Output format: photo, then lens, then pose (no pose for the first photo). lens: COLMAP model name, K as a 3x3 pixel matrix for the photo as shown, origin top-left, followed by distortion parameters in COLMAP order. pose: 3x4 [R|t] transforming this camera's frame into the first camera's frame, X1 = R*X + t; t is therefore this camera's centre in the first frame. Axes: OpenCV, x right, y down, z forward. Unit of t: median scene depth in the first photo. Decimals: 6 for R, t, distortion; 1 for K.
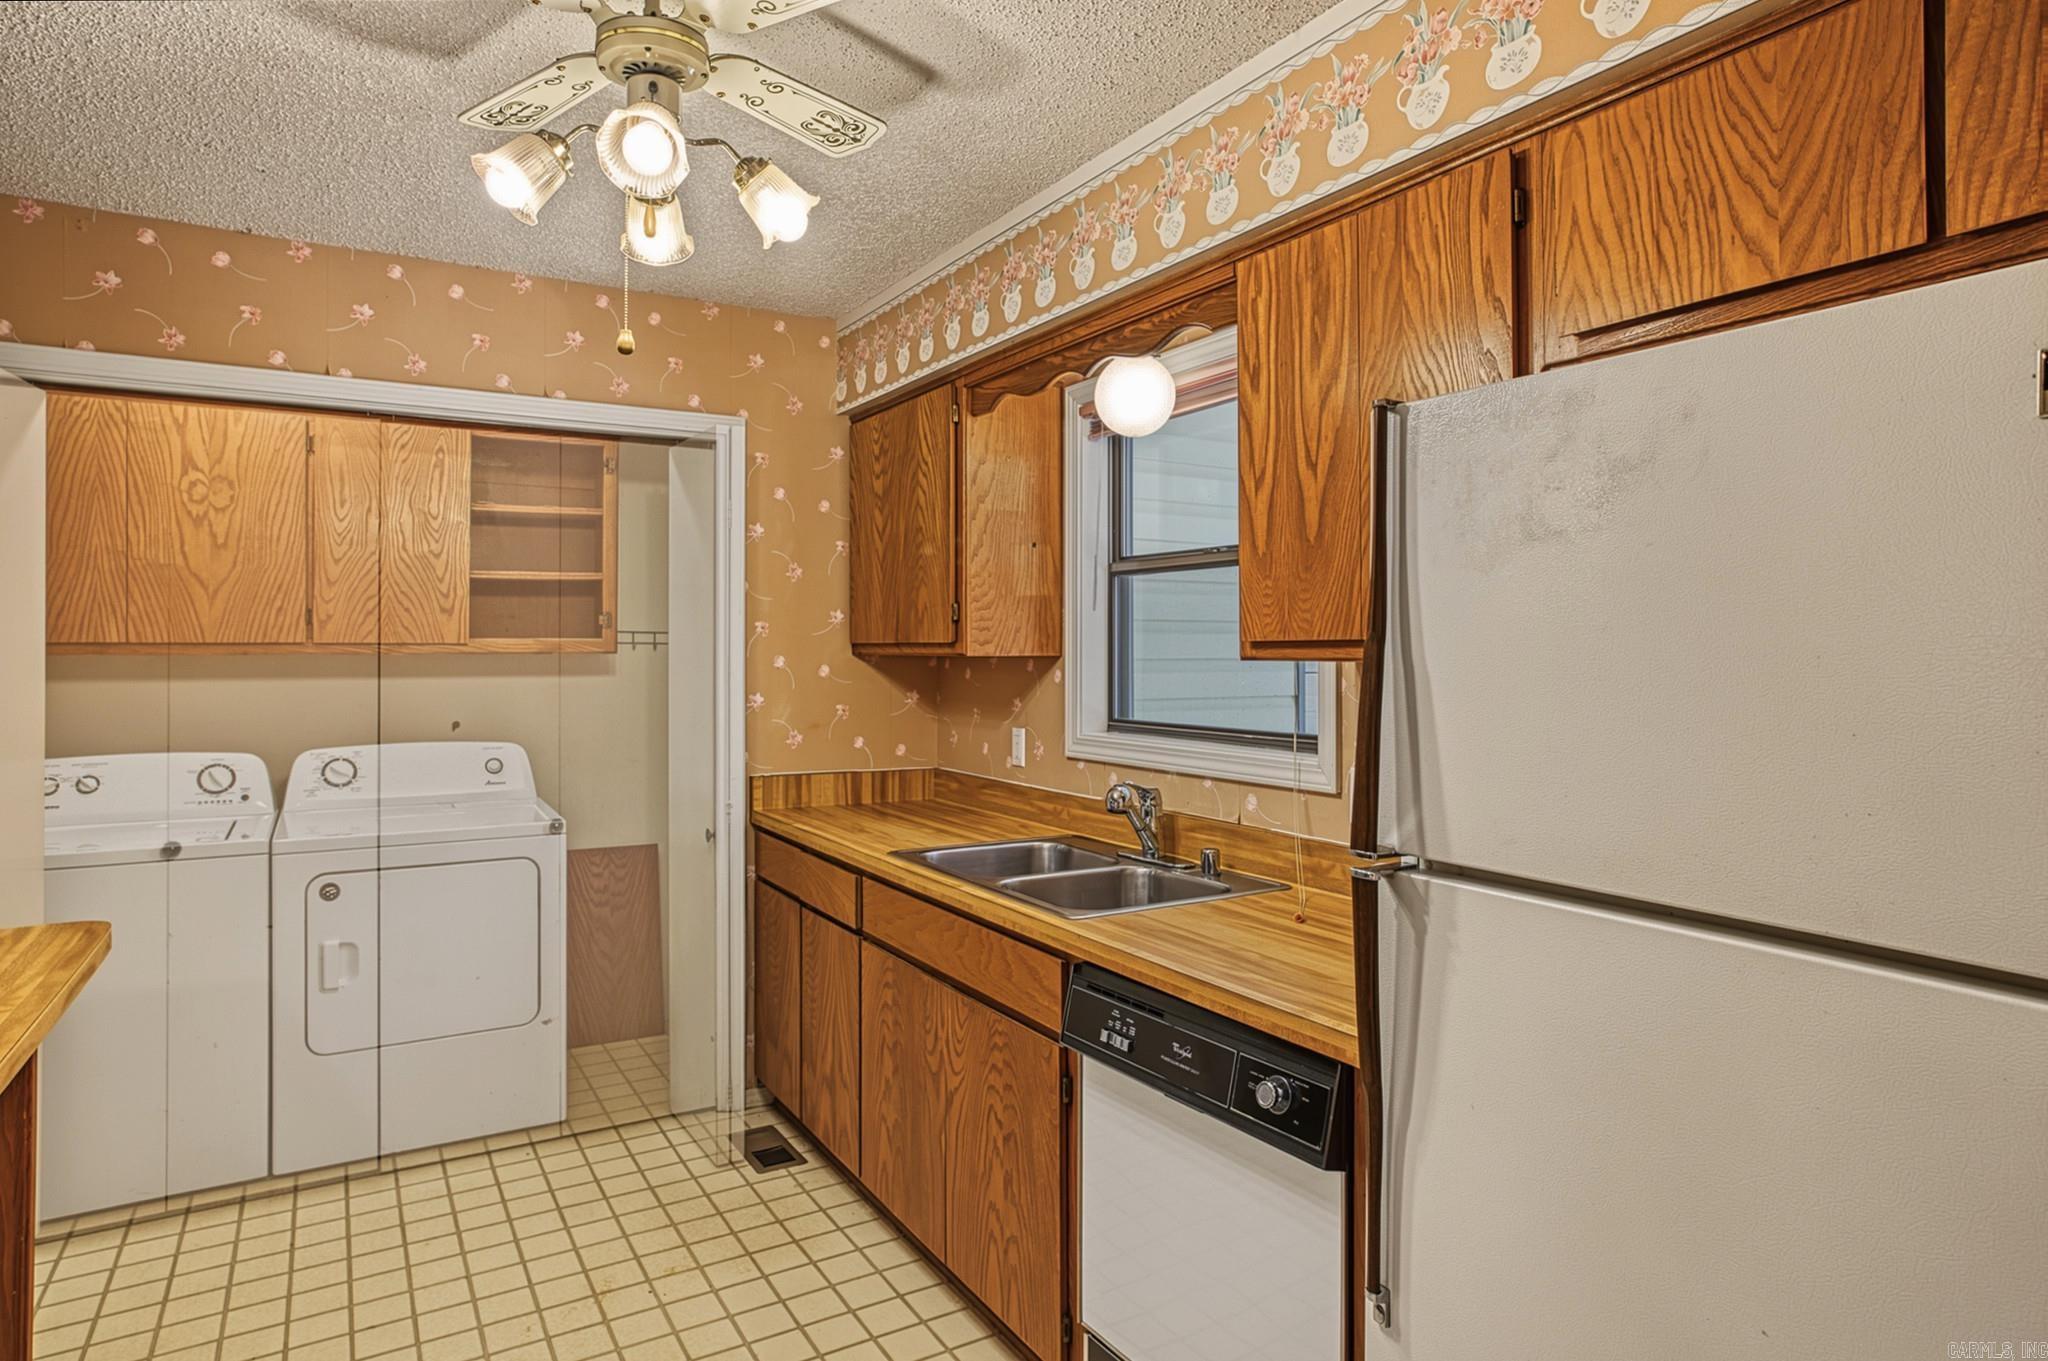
lens RADIAL K [[1168.0, 0, 1024.1], [0, 1168.0, 647.9], [0, 0, 1]] dist [-0.040142, 0.027722]
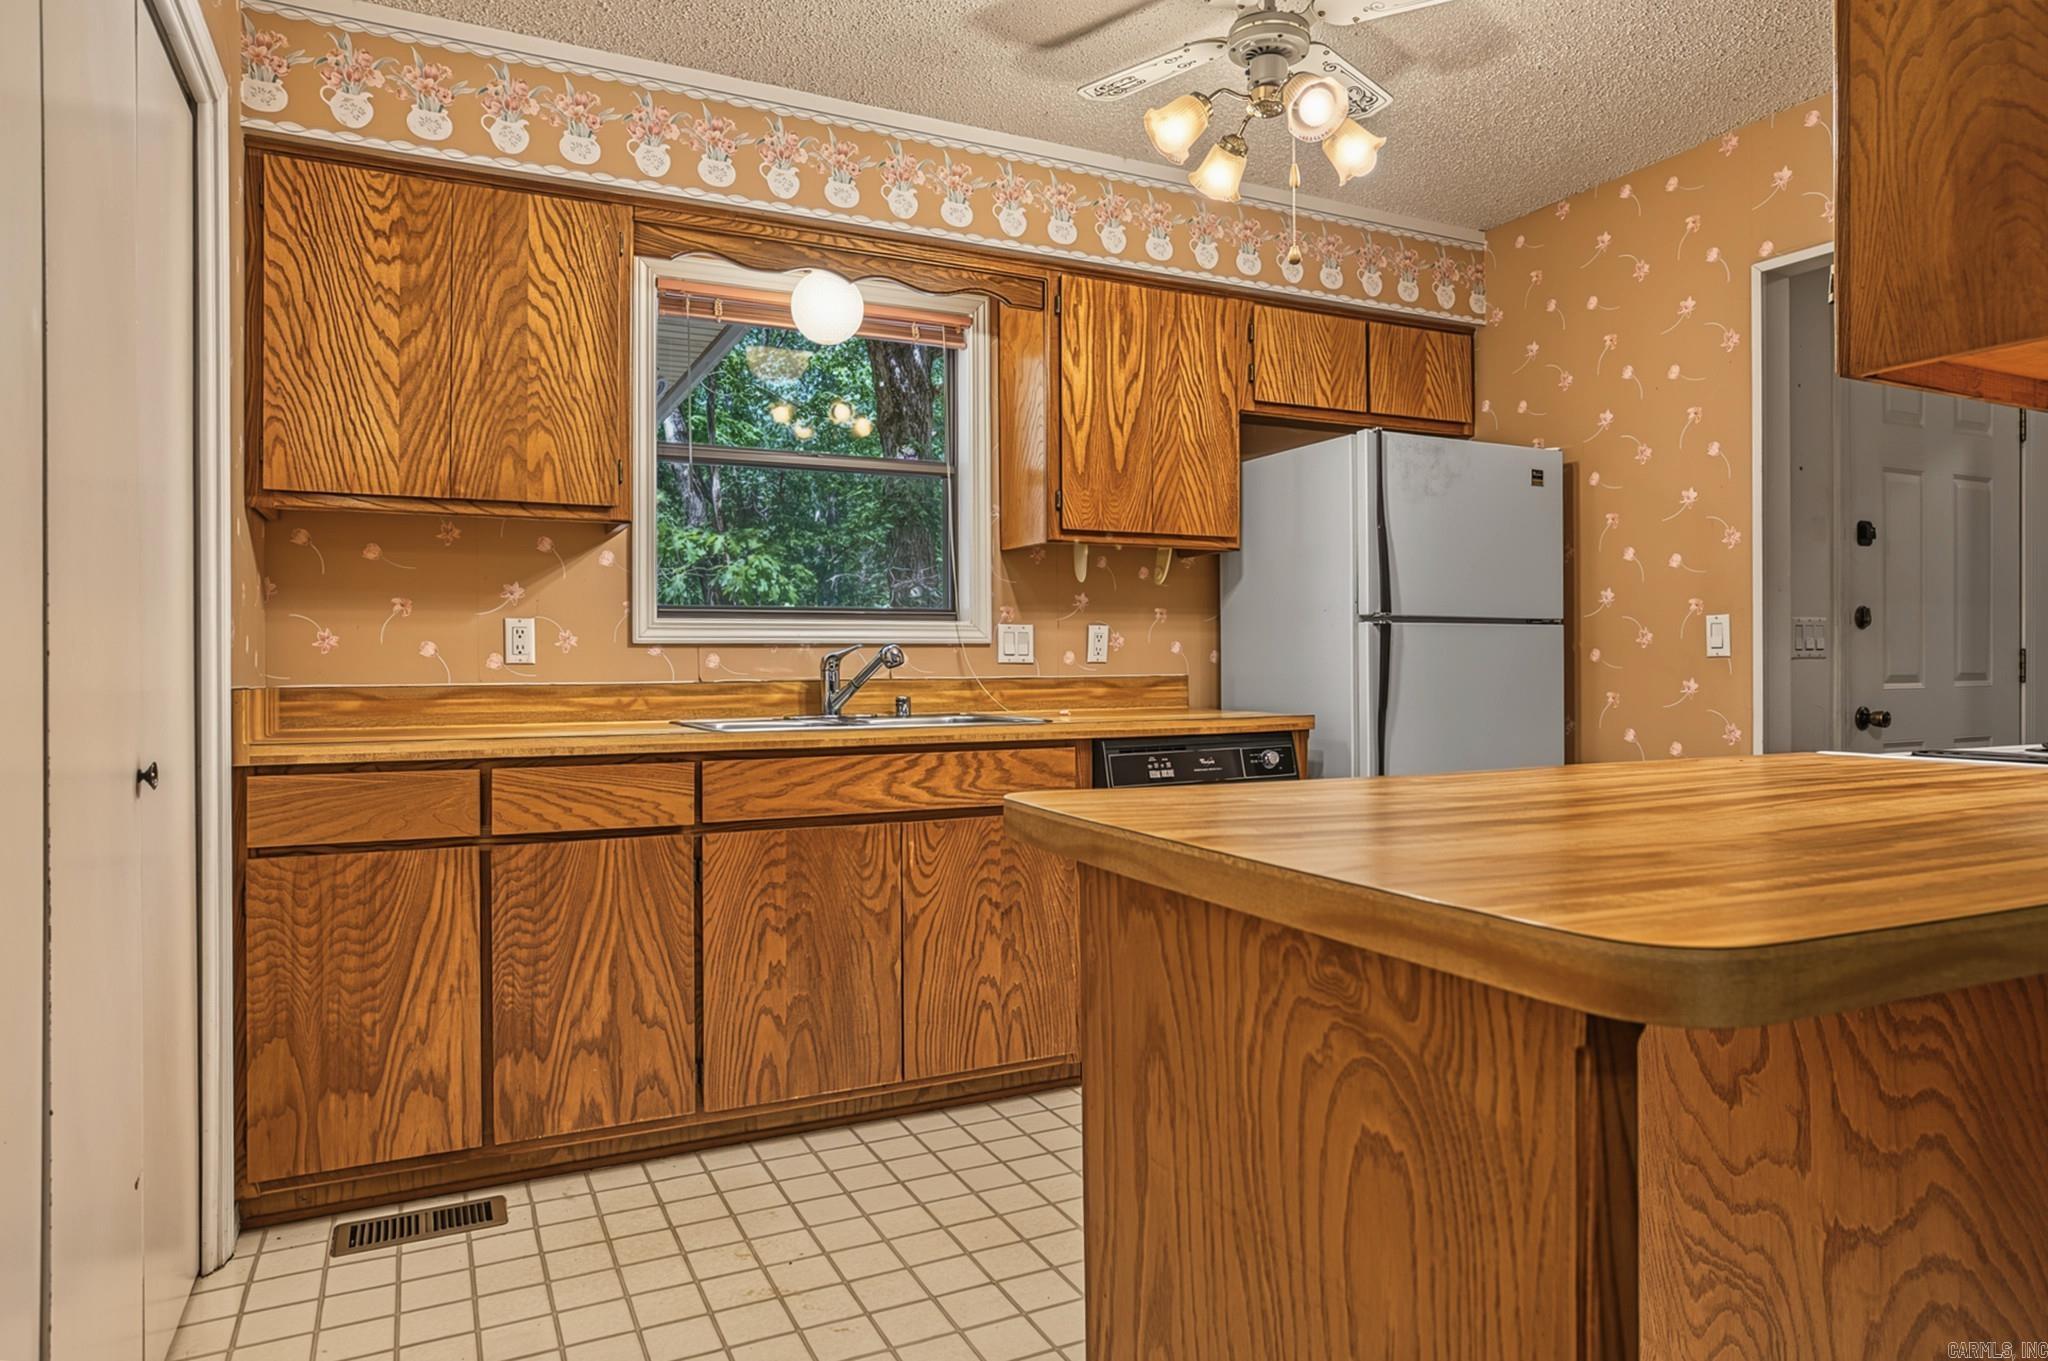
lens RADIAL K [[1222.2, 0, 1024.0], [0, 1222.2, 680.5], [0, 0, 1]] dist [-0.038242, 0.001107]
pose [[0.084399, -0.016406, 0.996297, -0.971056], [0.002327, 0.999865, 0.016267, 0.114468], [-0.996429, 0.000946, 0.084425, 0.646609]]
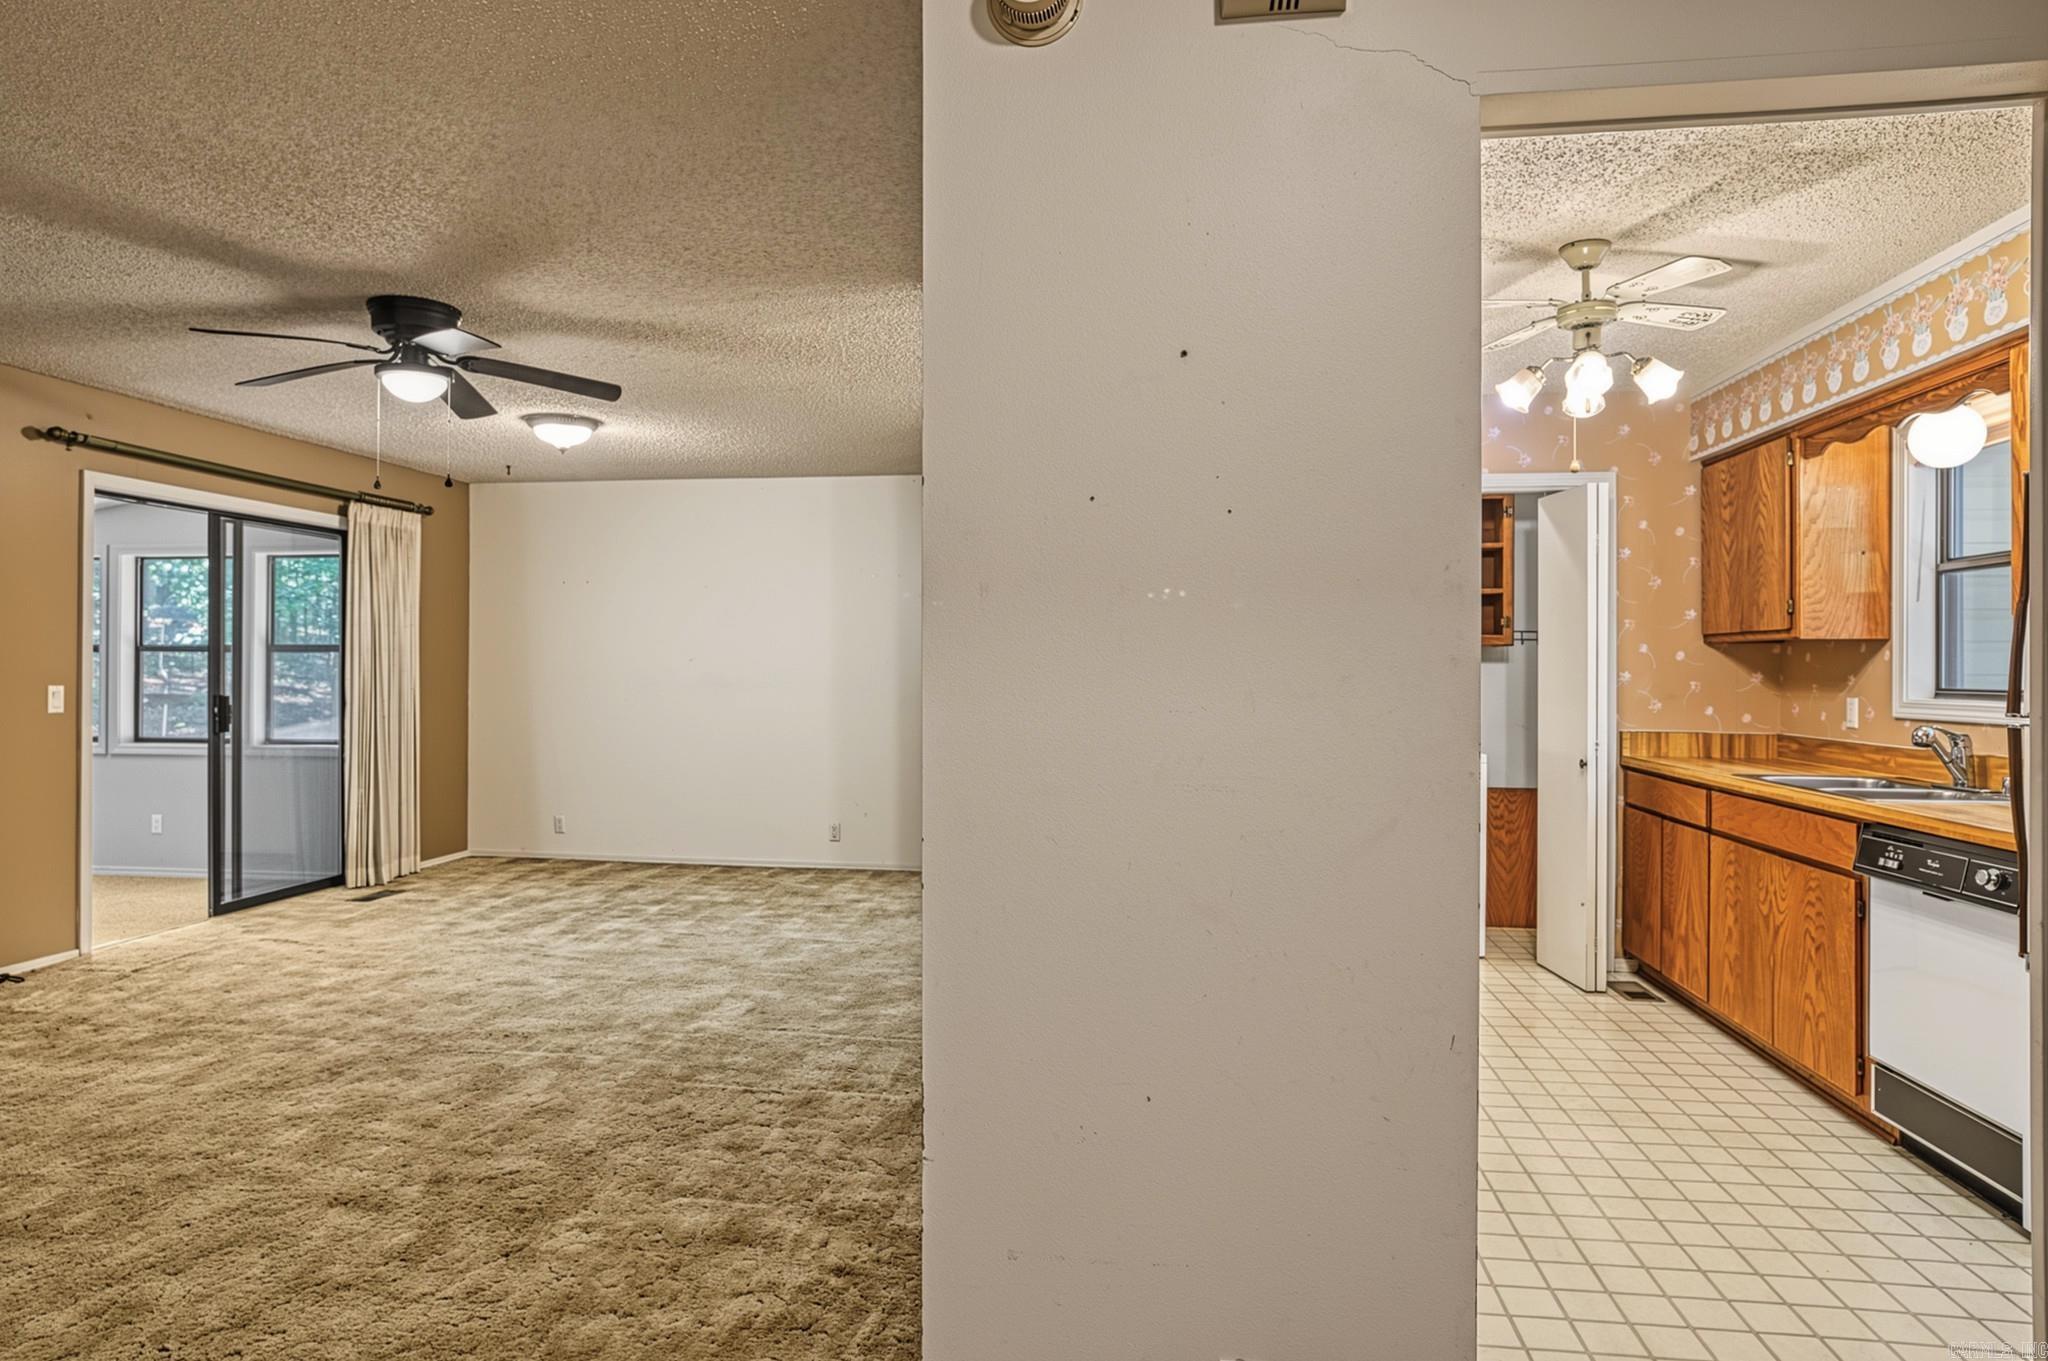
lens RADIAL K [[1183.0, 0, 1029.8], [0, 1183.0, 666.4], [0, 0, 1]] dist [-0.040204, 0.029470]
pose [[0.785491, 0.000376, -0.618873, 0.088517], [-0.002436, 0.999994, -0.002484, 0.045087], [0.618869, 0.003458, 0.785487, -0.614533]]
